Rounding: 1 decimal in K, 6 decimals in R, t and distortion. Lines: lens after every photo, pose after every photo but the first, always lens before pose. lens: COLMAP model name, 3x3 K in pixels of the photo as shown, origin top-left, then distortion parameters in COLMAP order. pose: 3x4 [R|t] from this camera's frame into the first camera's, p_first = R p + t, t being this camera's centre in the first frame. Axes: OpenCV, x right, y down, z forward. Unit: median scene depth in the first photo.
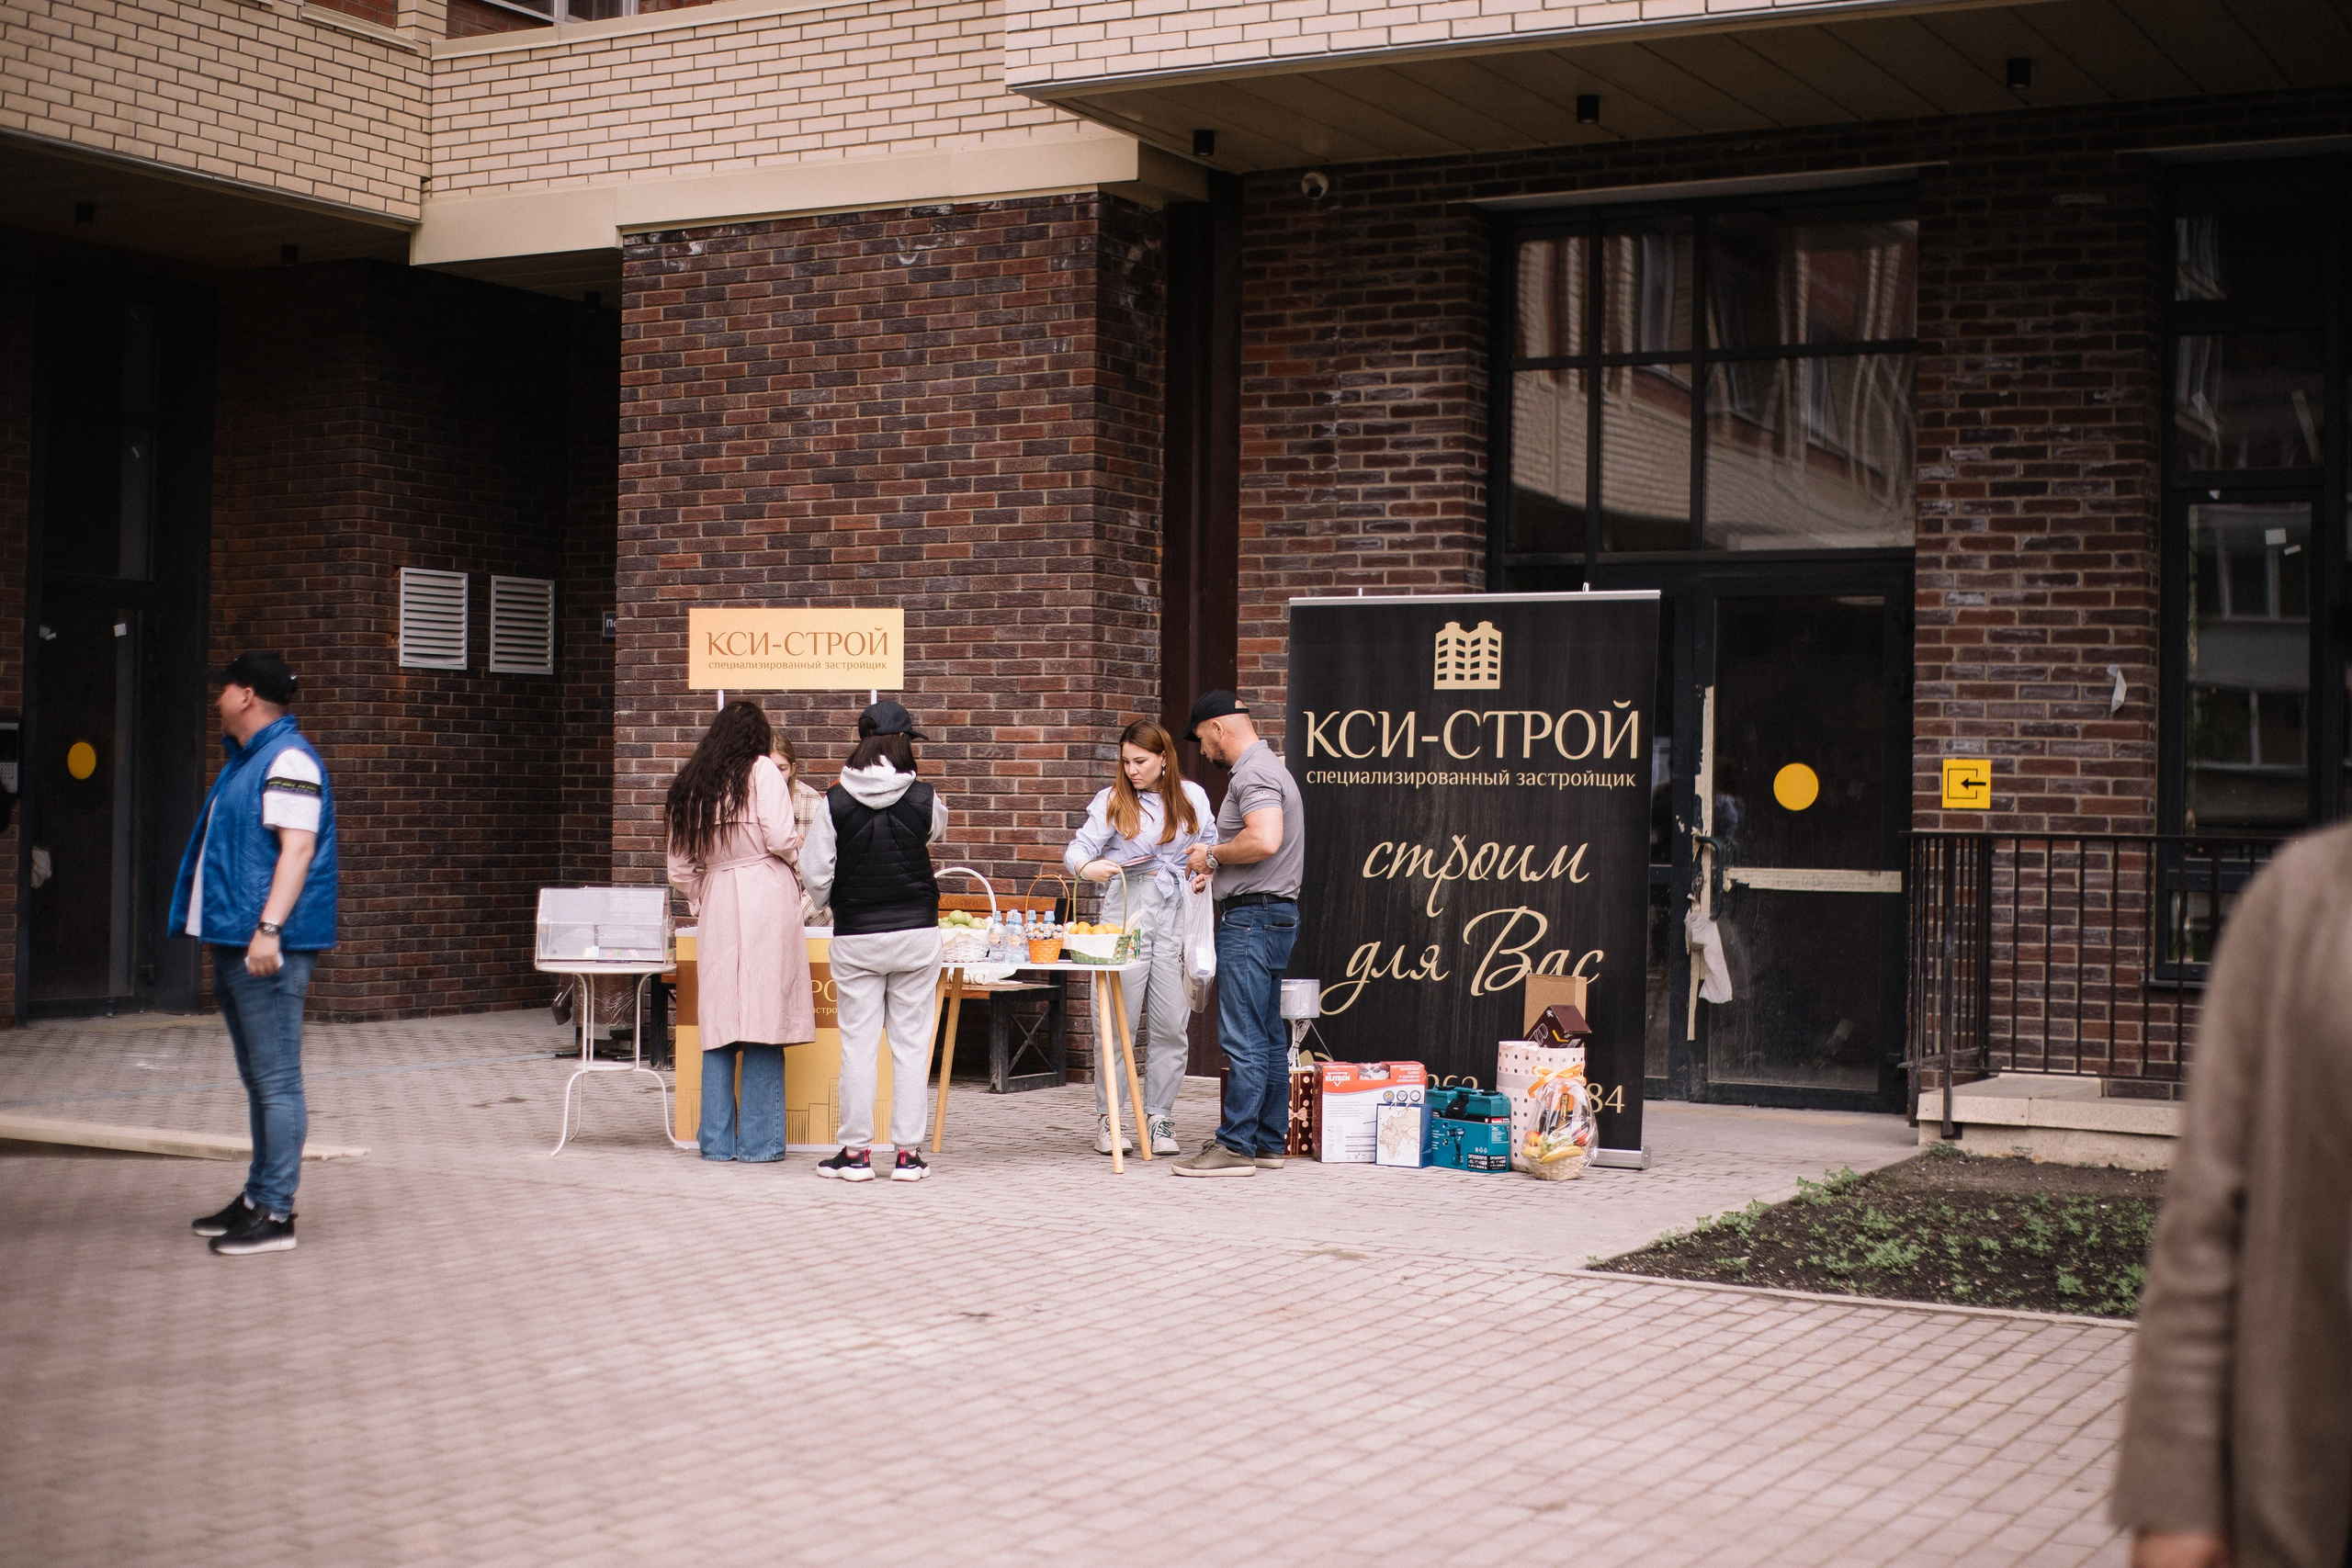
lens RADIAL K [[3352.8, 0, 1159.9], [0, 3352.8, 776.1], [0, 0, 1]] dist [-0.085536, 0.000000]
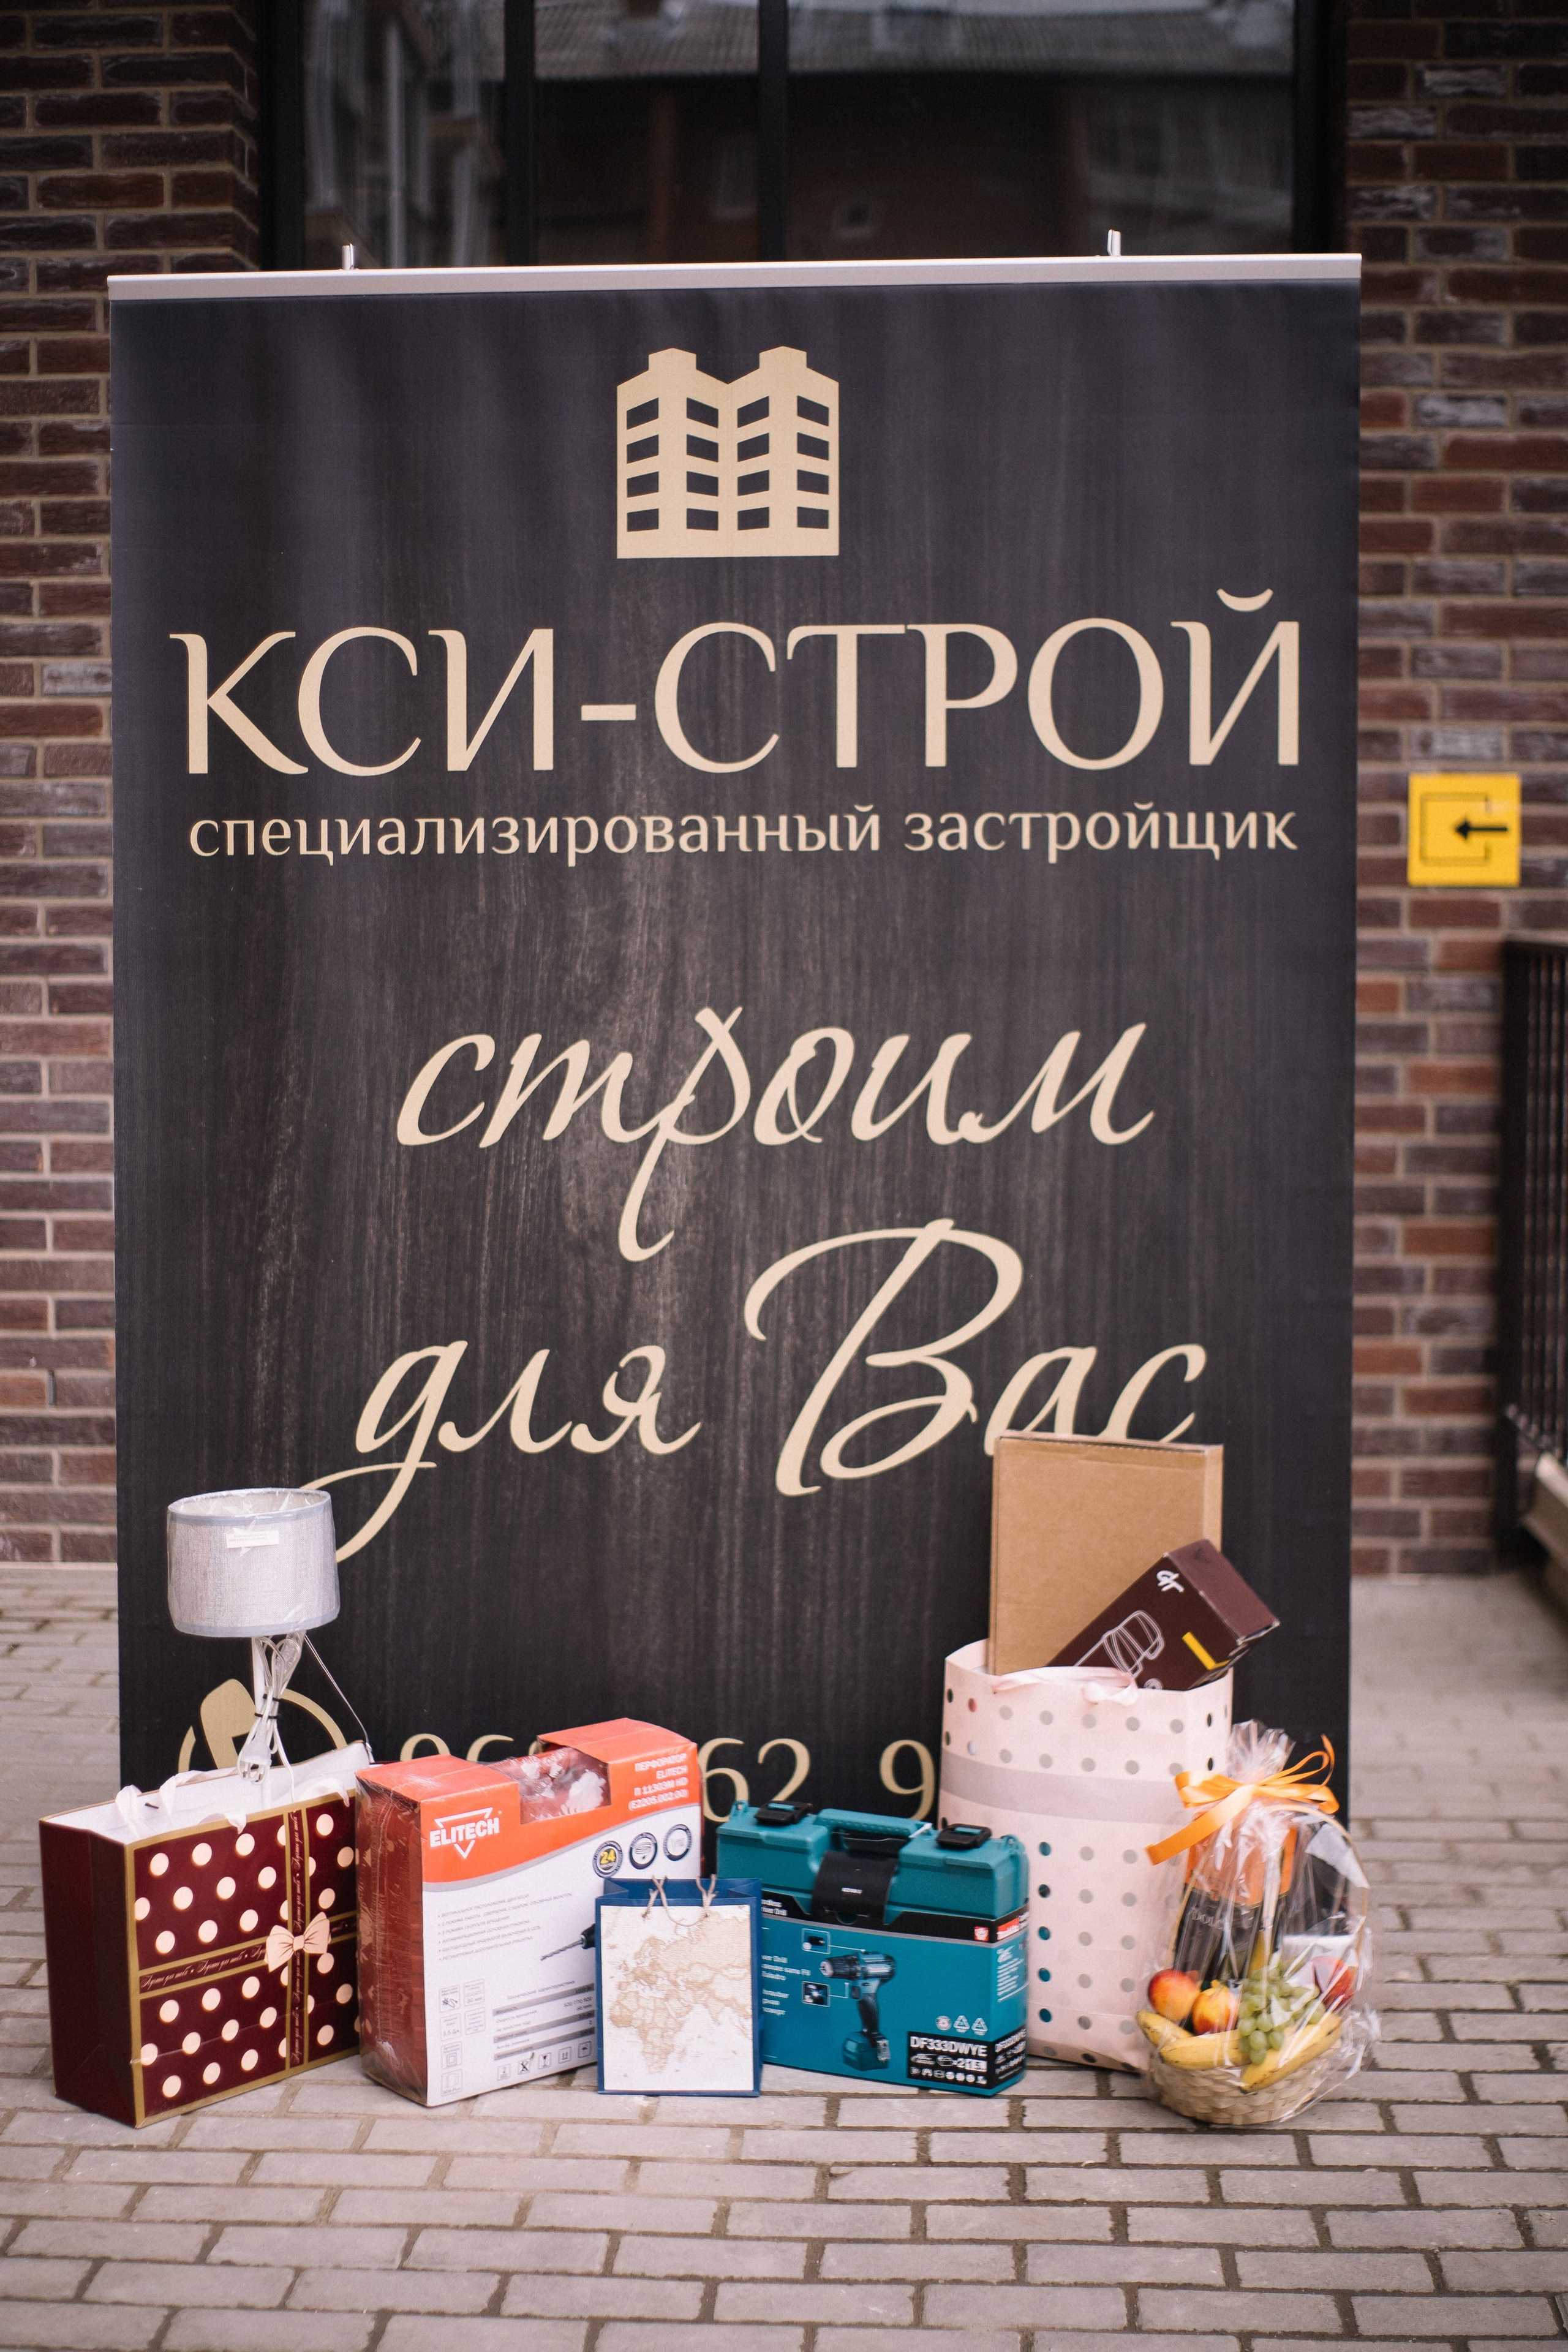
lens RADIAL K [[3502.8, 0, 738.8], [0, 3502.8, 1160.7], [0, 0, 1]] dist [-0.056648, 0.000000]
pose [[0.900949, -0.056112, 0.430282, -0.046091], [0.015204, 0.995077, 0.097930, -0.000801], [-0.433659, -0.081688, 0.897367, 0.566328]]
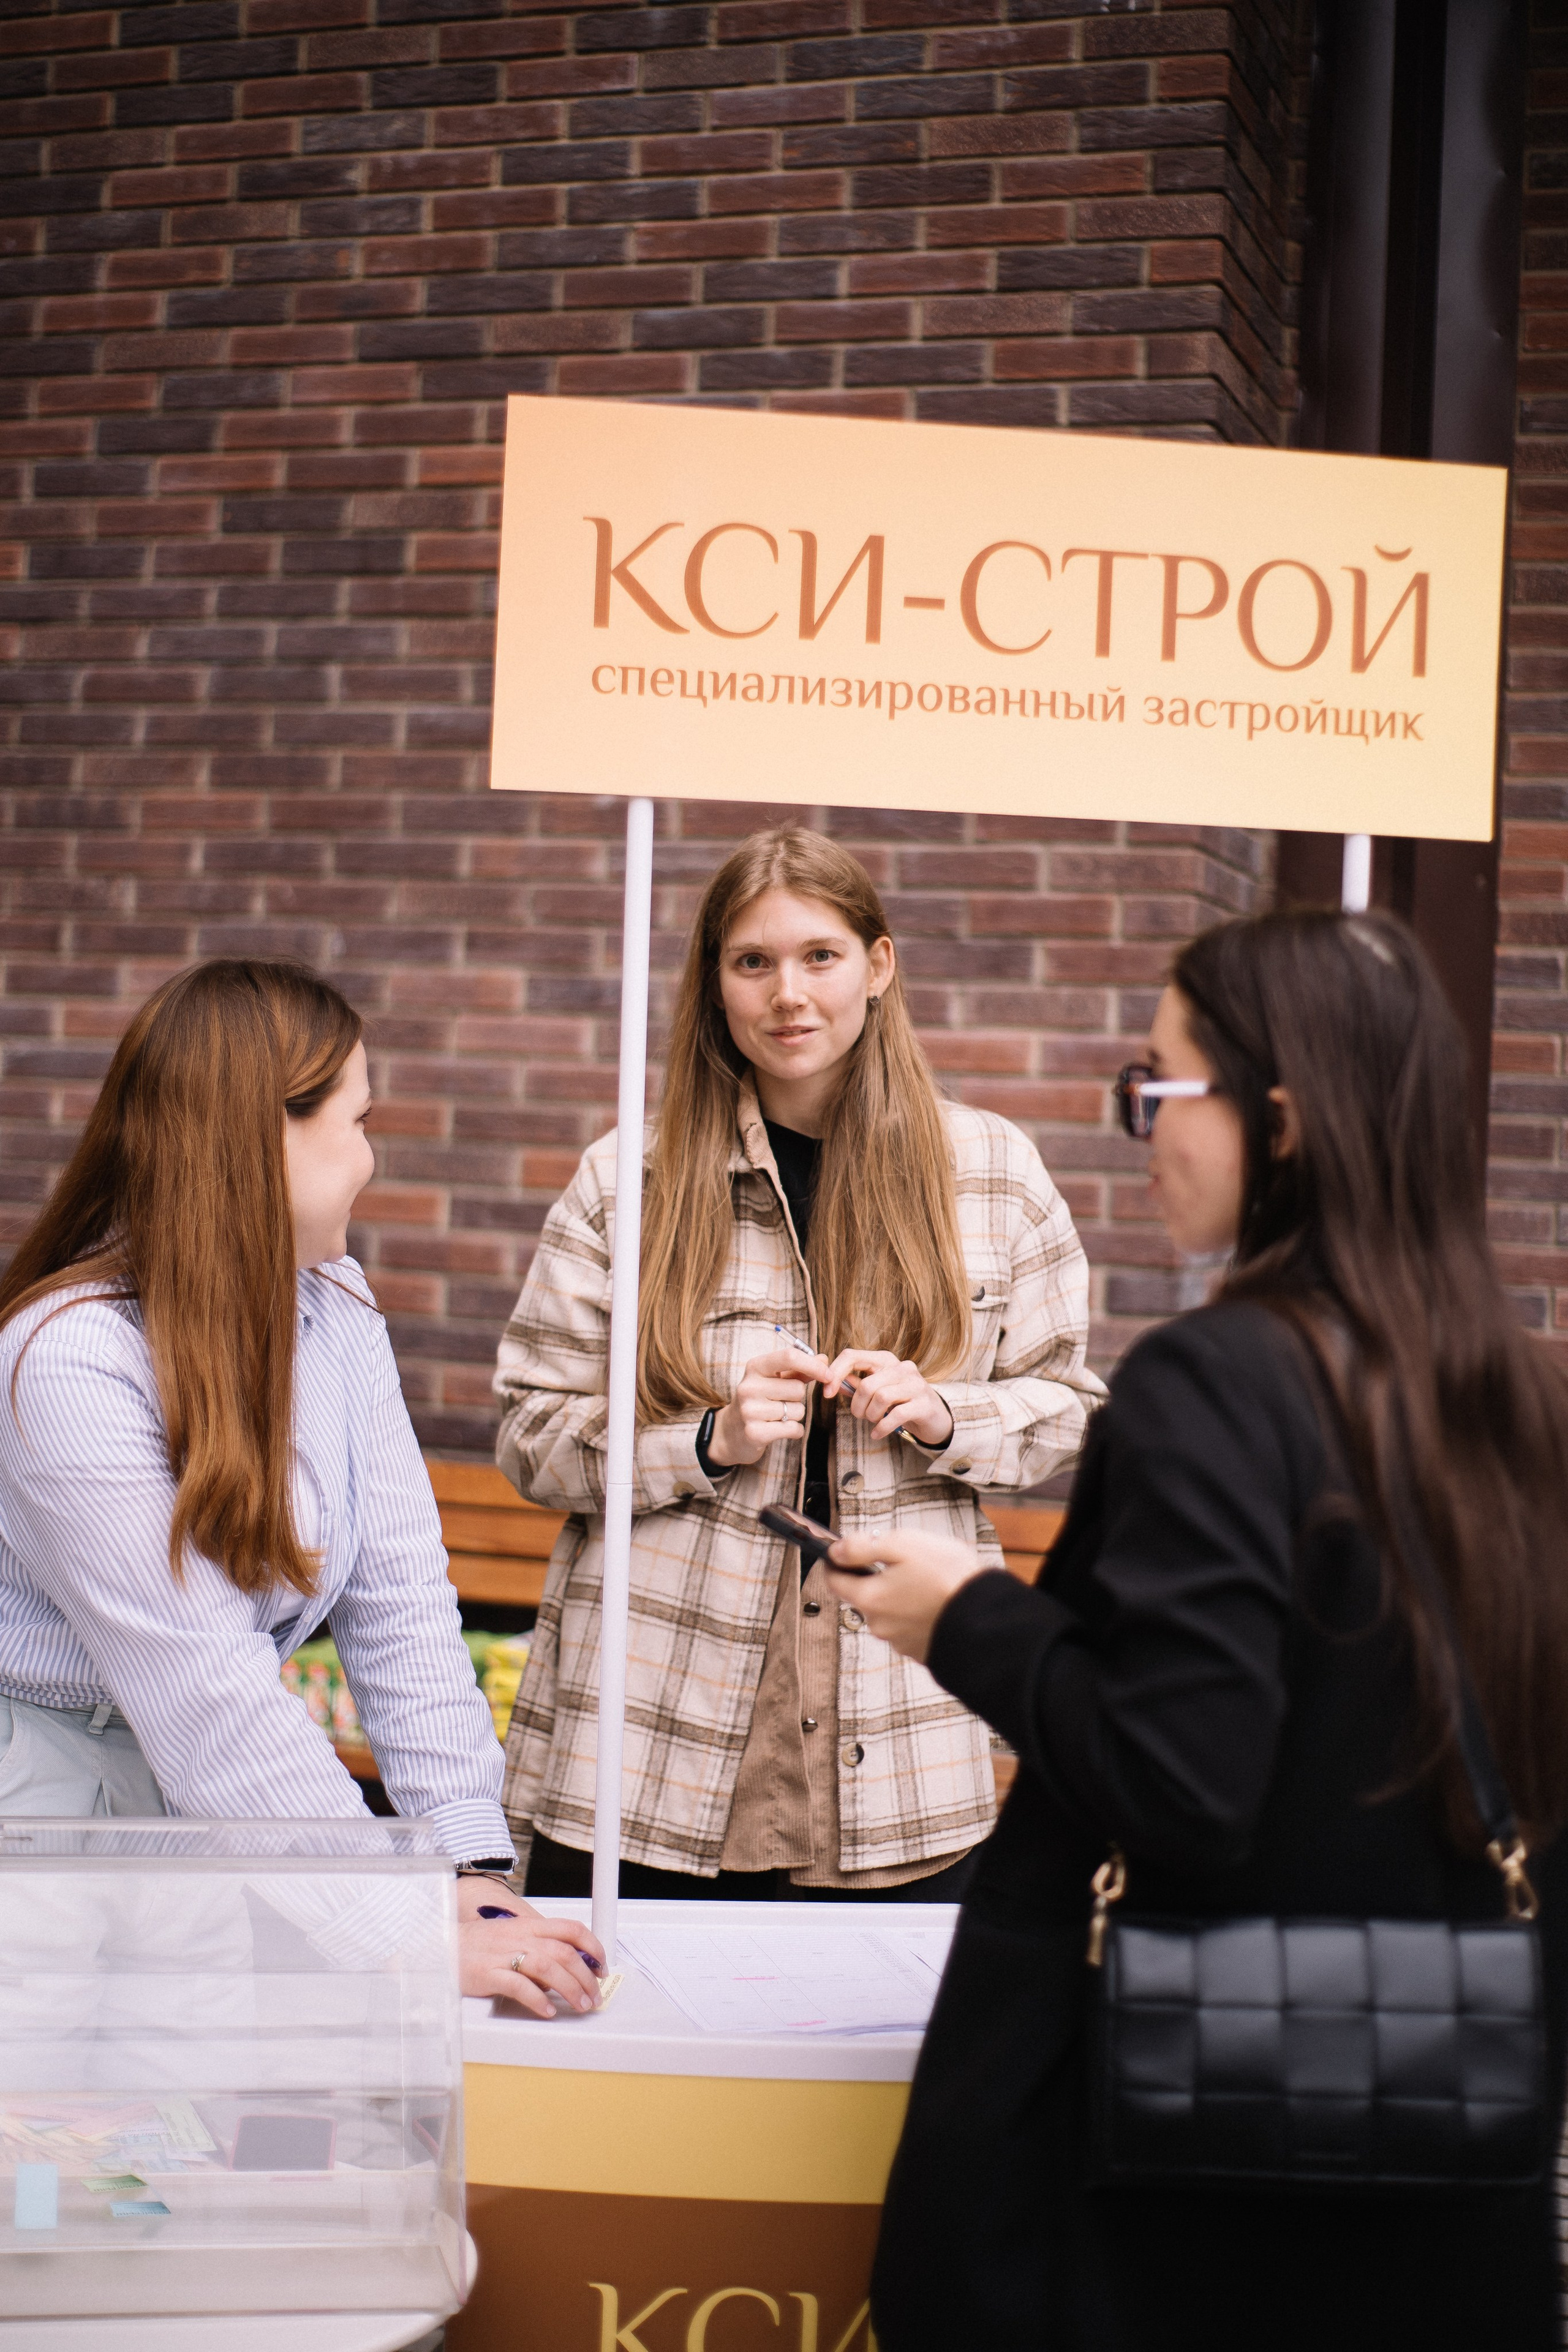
lens RADIAL K [[3353.1, 0, 814.1], [0, 3353.1, 1138.2], [0, 0, 1]] dist [-0.085536, 0.000000]
pose [[0.978256, 0.030628, 0.205128, -0.135147], [-0.033144, 0.999411, 0.008842, -0.005796], [-0.204737, -0.015449, 0.978695, 0.658959]]
